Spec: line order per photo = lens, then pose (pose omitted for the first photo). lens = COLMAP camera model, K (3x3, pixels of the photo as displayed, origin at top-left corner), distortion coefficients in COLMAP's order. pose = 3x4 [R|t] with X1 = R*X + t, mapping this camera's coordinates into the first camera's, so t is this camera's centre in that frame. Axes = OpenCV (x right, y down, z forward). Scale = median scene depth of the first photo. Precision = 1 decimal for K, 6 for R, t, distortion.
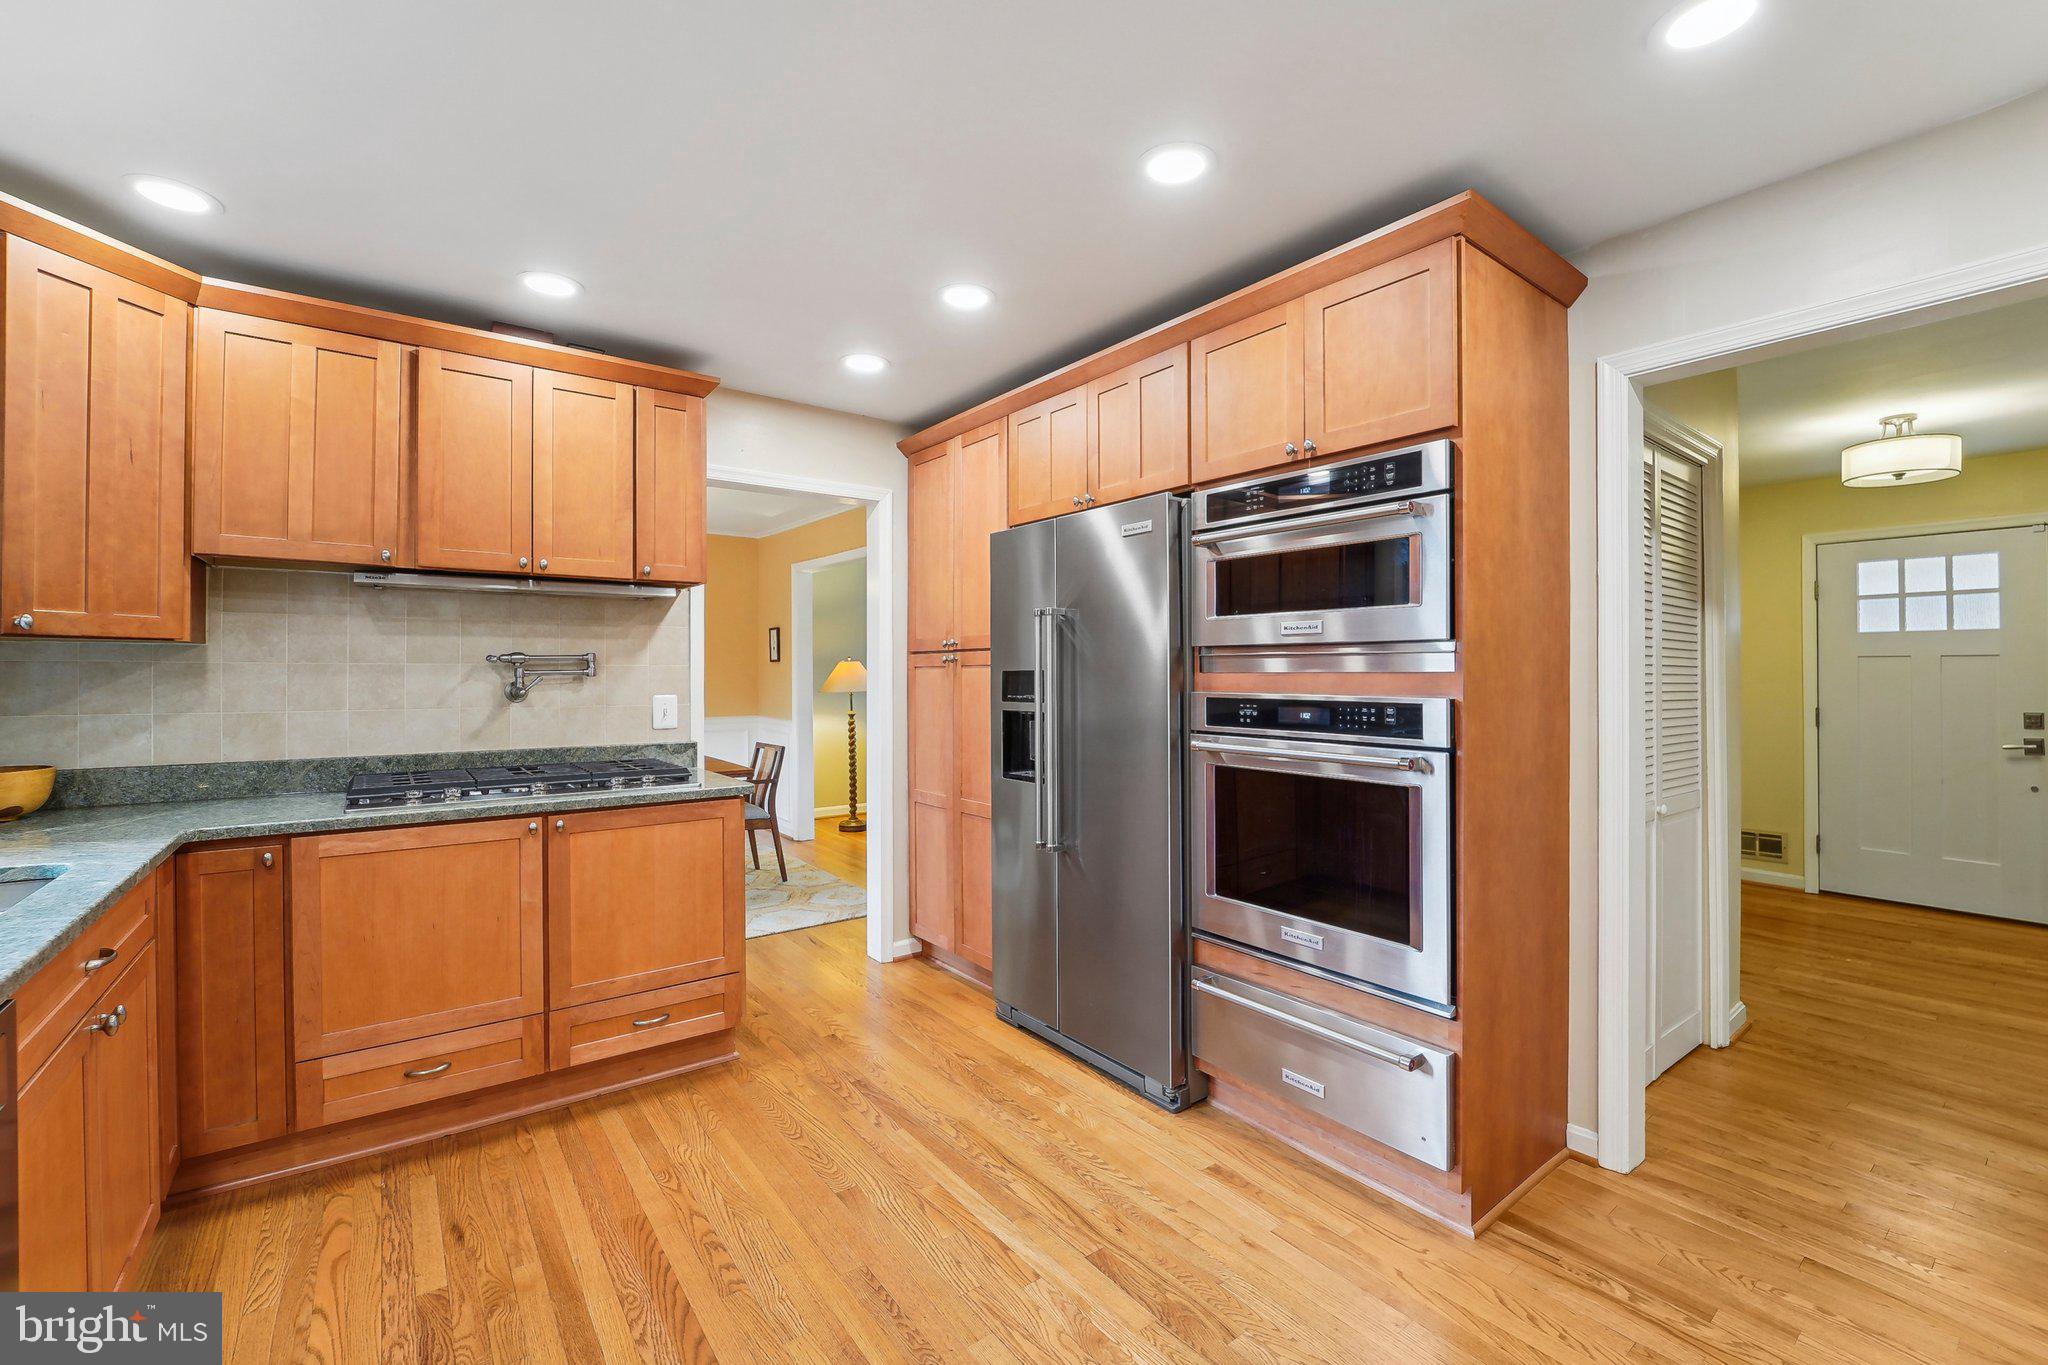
lens RADIAL K [[849.8, 0, 1019.1], [0, 849.8, 670.8], [0, 0, 1]] dist [-0.018651, -0.000226]
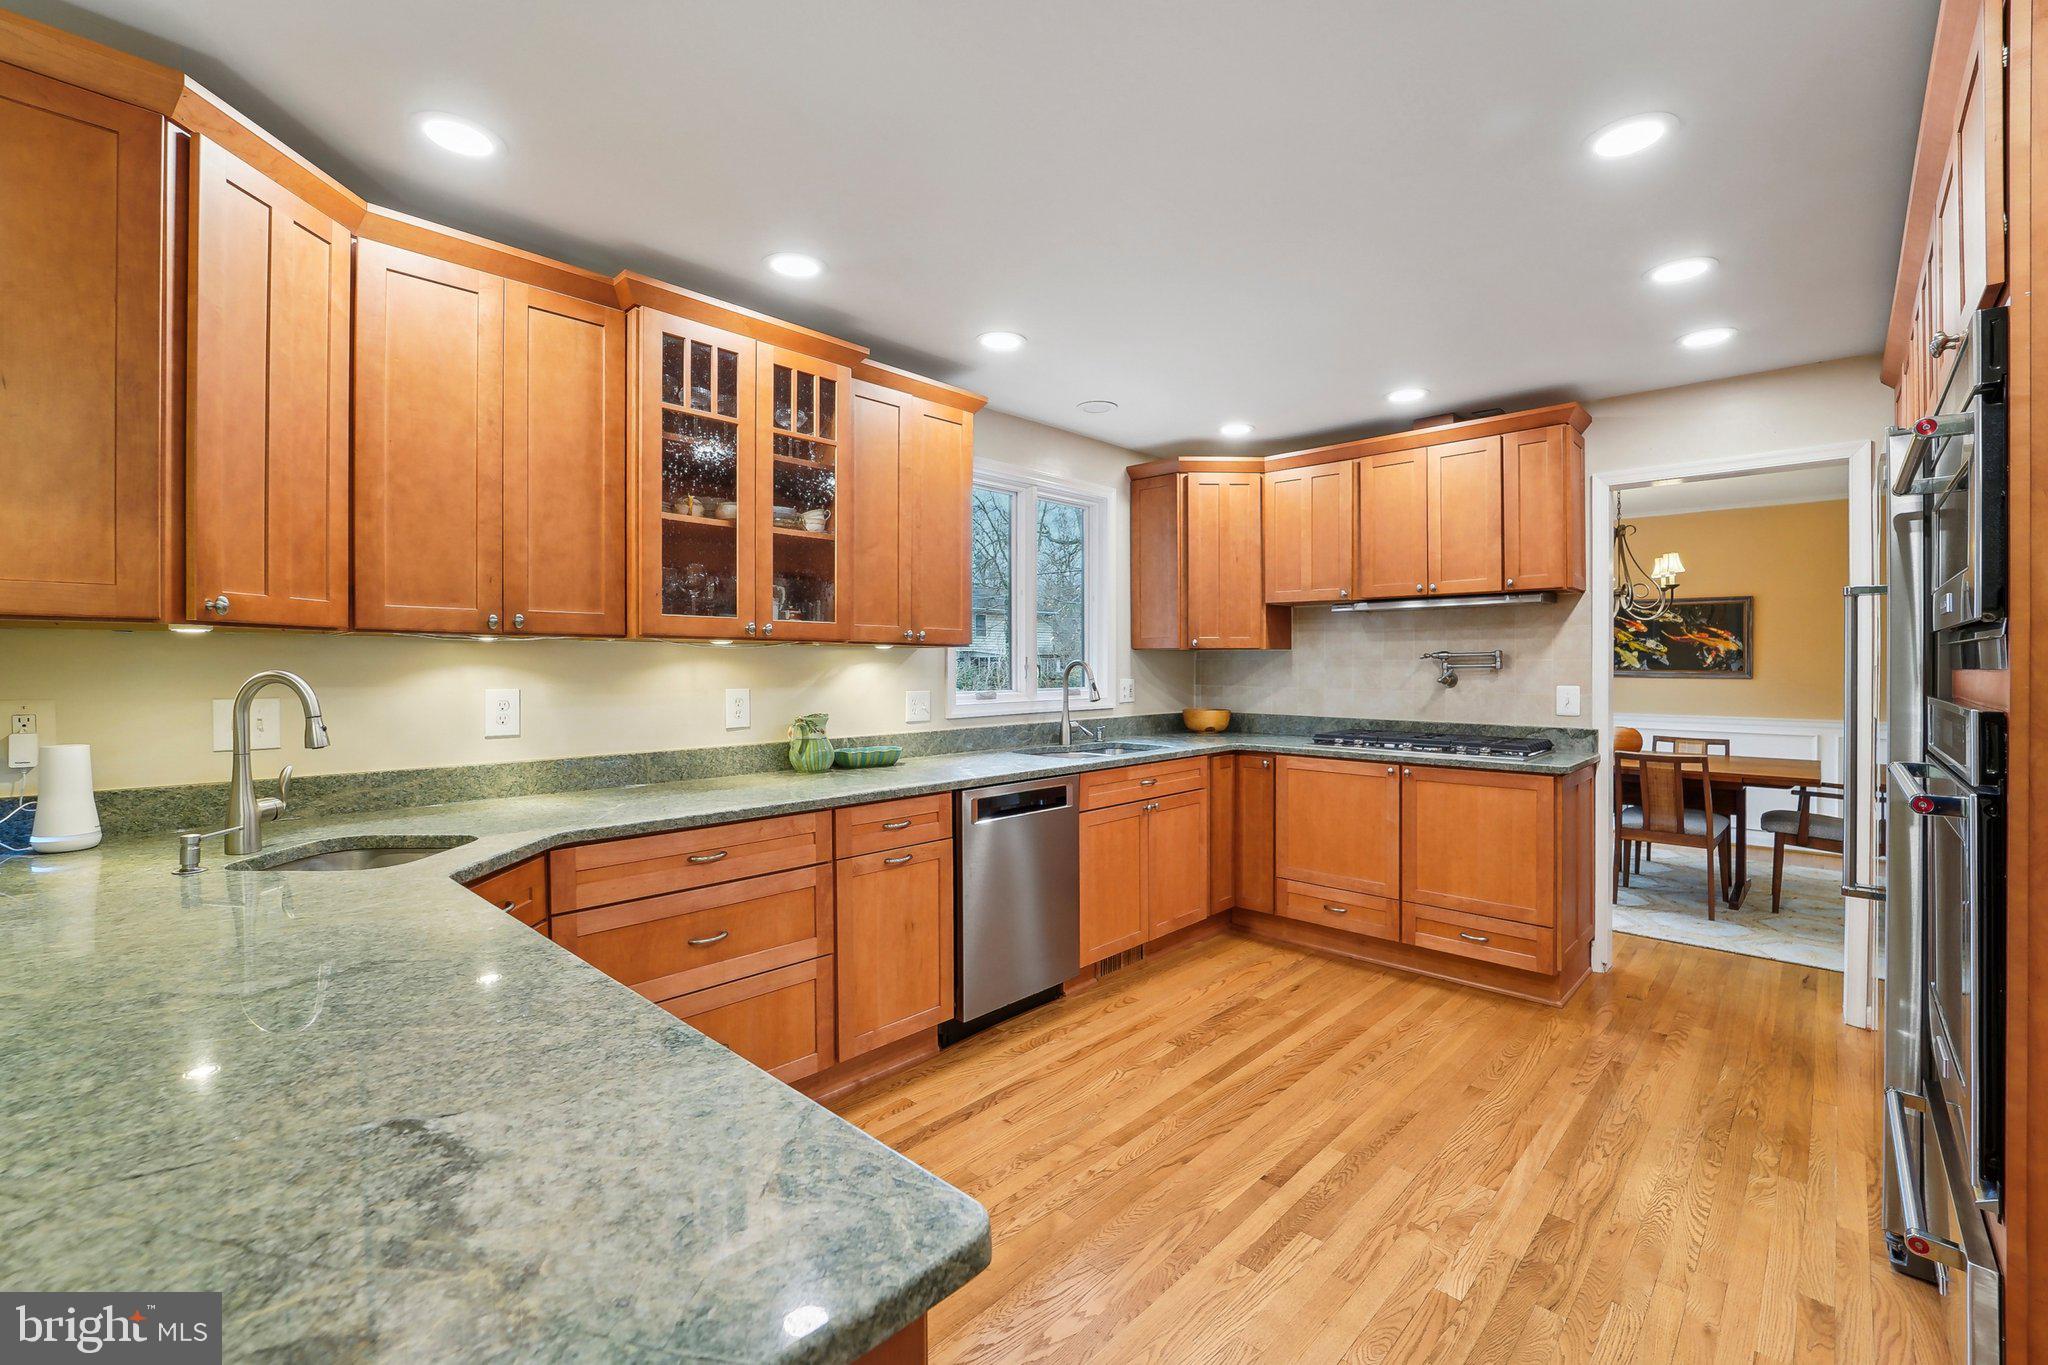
lens RADIAL K [[849.8, 0, 1019.1], [0, 849.8, 670.8], [0, 0, 1]] dist [-0.018651, -0.000226]
pose [[0.151950, 0.008900, -0.988348, 0.762682], [0.000132, 0.999959, 0.009025, -0.002816], [0.988388, -0.001501, 0.151942, 0.130085]]
